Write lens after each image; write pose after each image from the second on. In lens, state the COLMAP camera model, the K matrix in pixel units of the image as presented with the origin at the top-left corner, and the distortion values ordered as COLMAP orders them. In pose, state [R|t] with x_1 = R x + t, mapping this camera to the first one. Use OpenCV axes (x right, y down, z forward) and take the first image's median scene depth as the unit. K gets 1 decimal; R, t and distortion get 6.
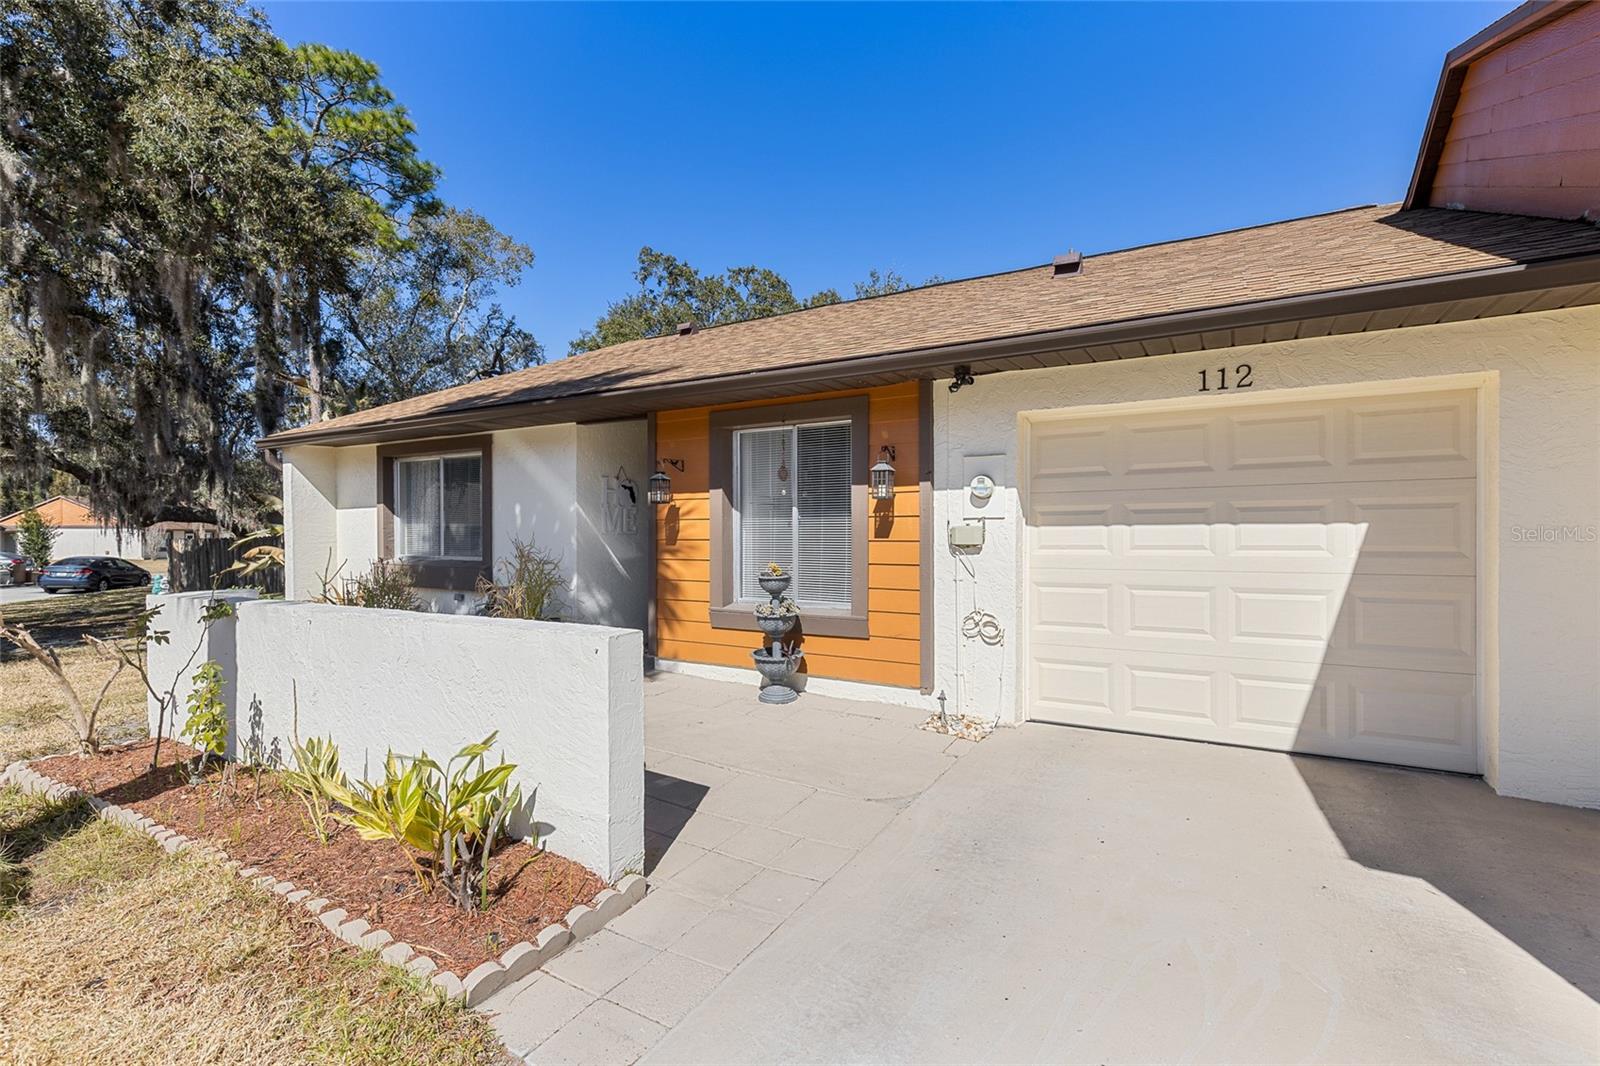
lens RADIAL K [[725.9, 0, 799.4], [0, 725.9, 538.0], [0, 0, 1]] dist [0.001179, 0.000246]
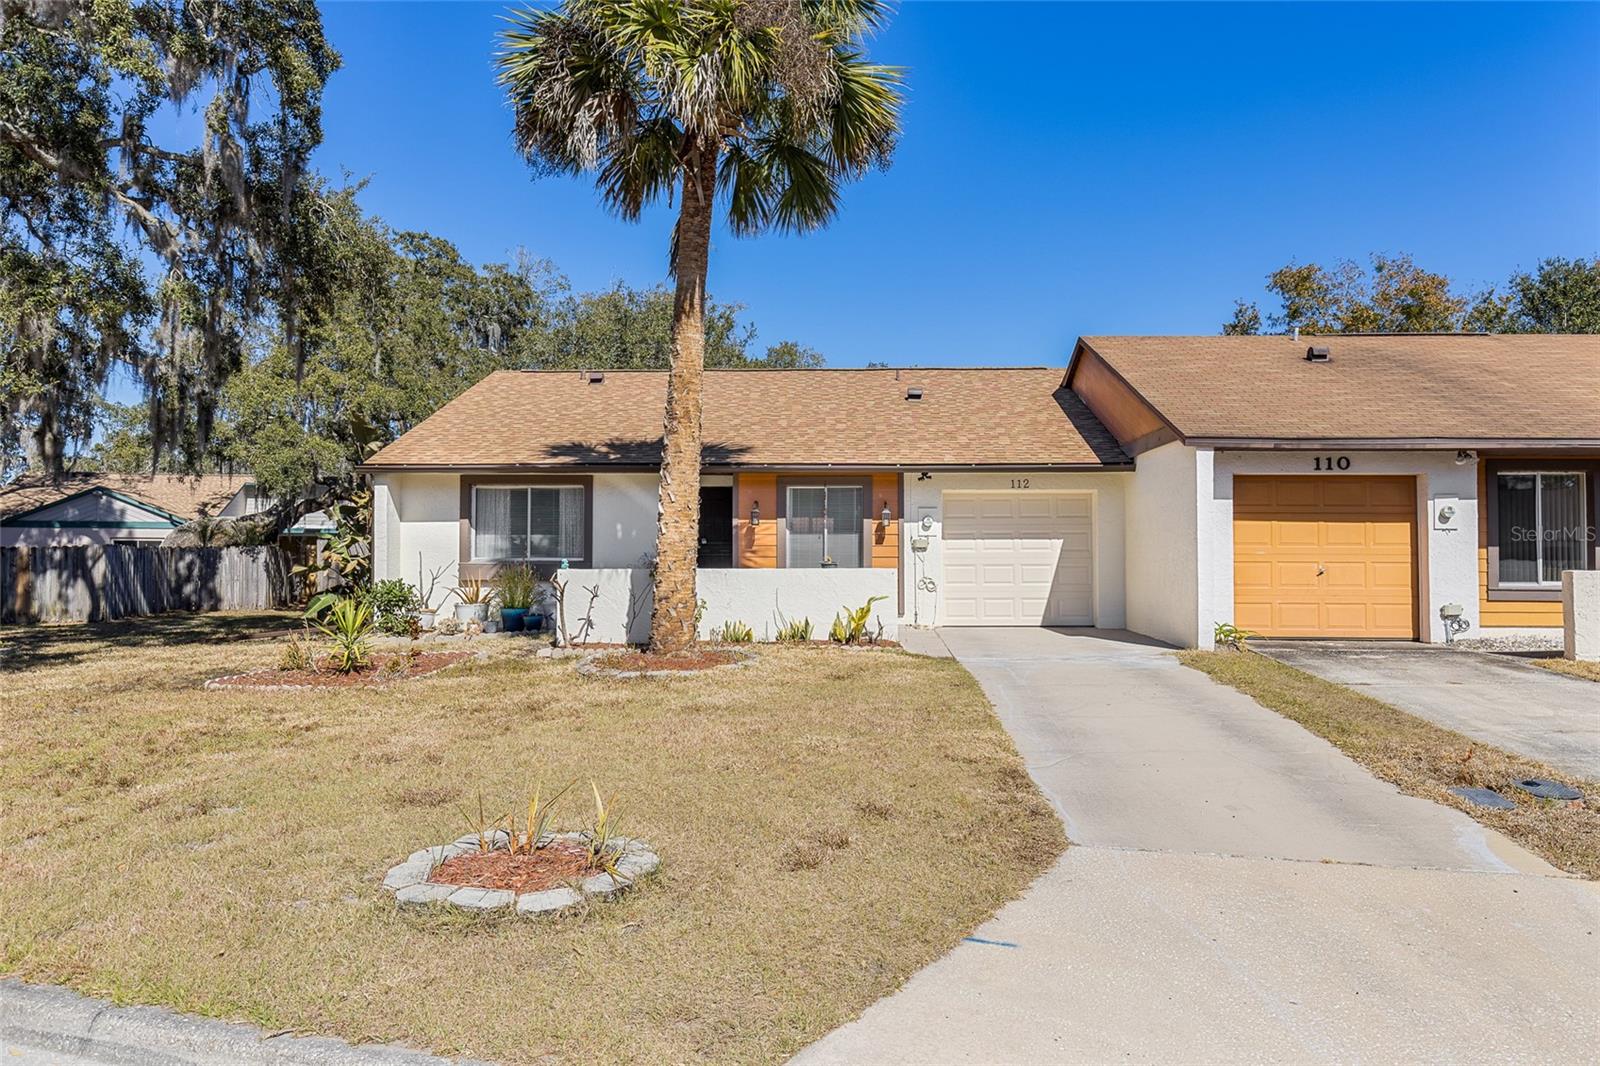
lens RADIAL K [[1113.0, 0, 794.5], [0, 1113.0, 533.2], [0, 0, 1]] dist [0.002880, -0.001692]
pose [[0.876648, 0.015297, 0.480890, -1.760104], [0.001258, 0.999418, -0.034085, 0.081781], [-0.481131, 0.030485, 0.876118, -1.819523]]
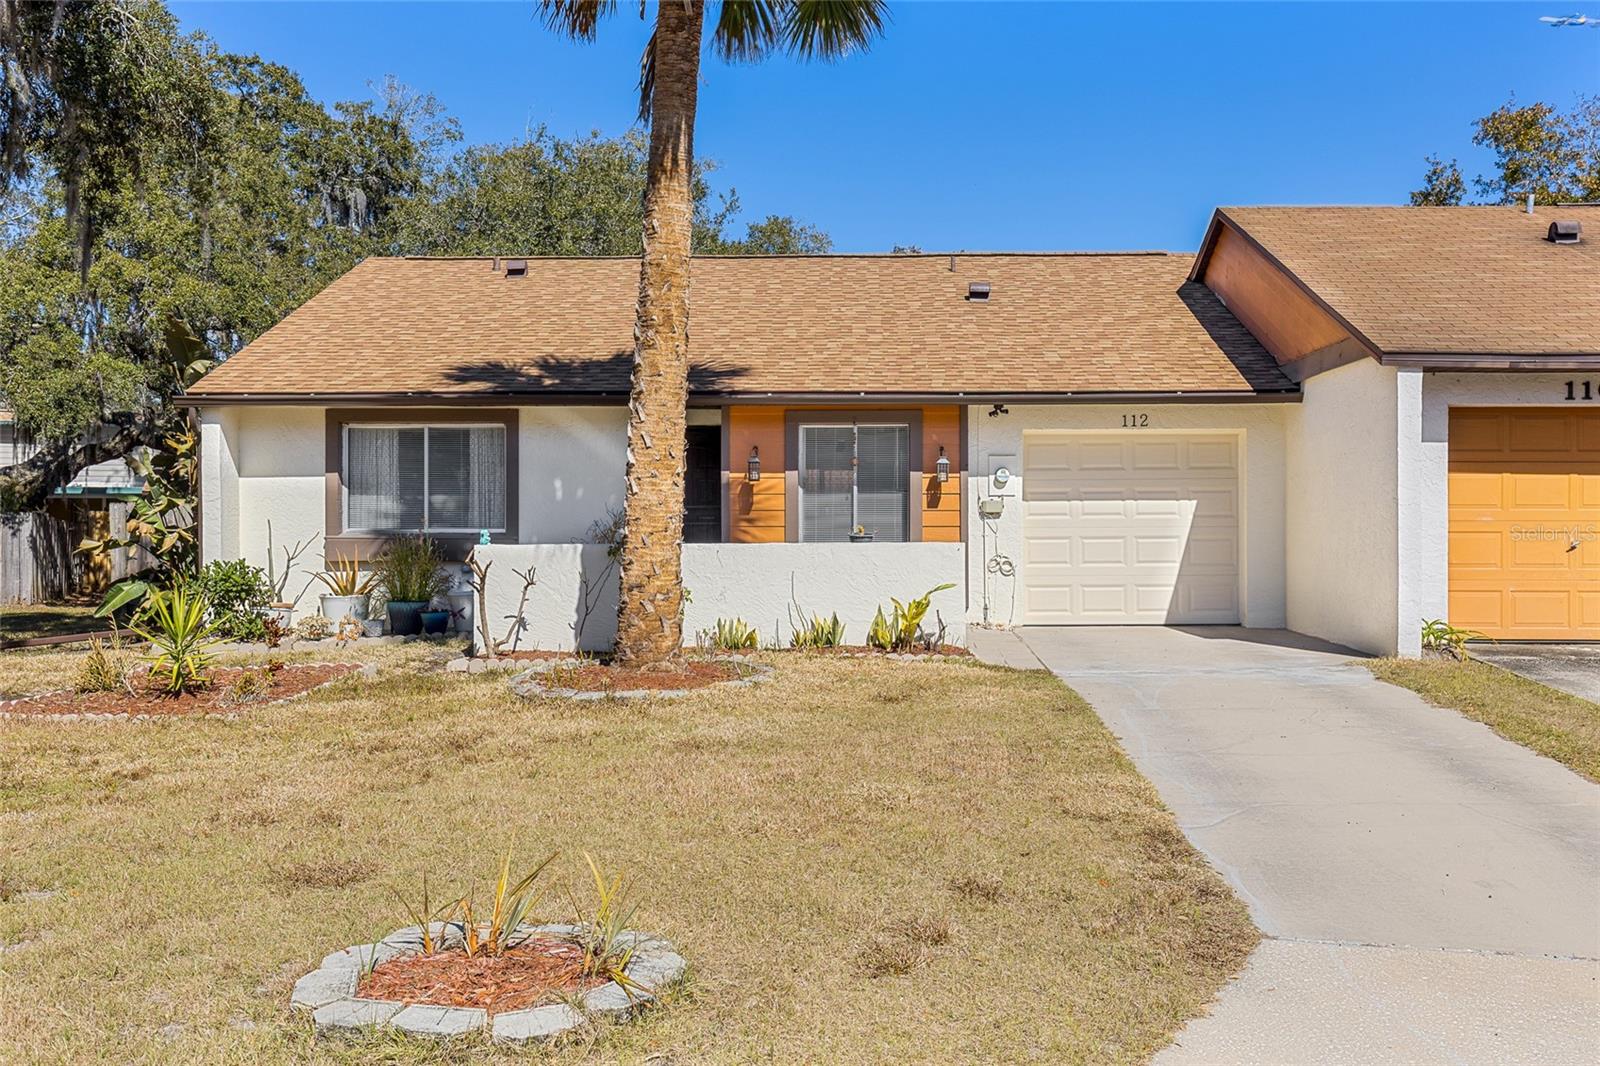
lens RADIAL K [[1597.1, 0, 803.8], [0, 1597.1, 532.0], [0, 0, 1]] dist [0.013105, 0.000000]
pose [[0.870381, 0.001519, 0.492376, -1.806728], [0.003649, 0.999948, -0.009535, 0.082395], [-0.492365, 0.010096, 0.870330, -1.781547]]
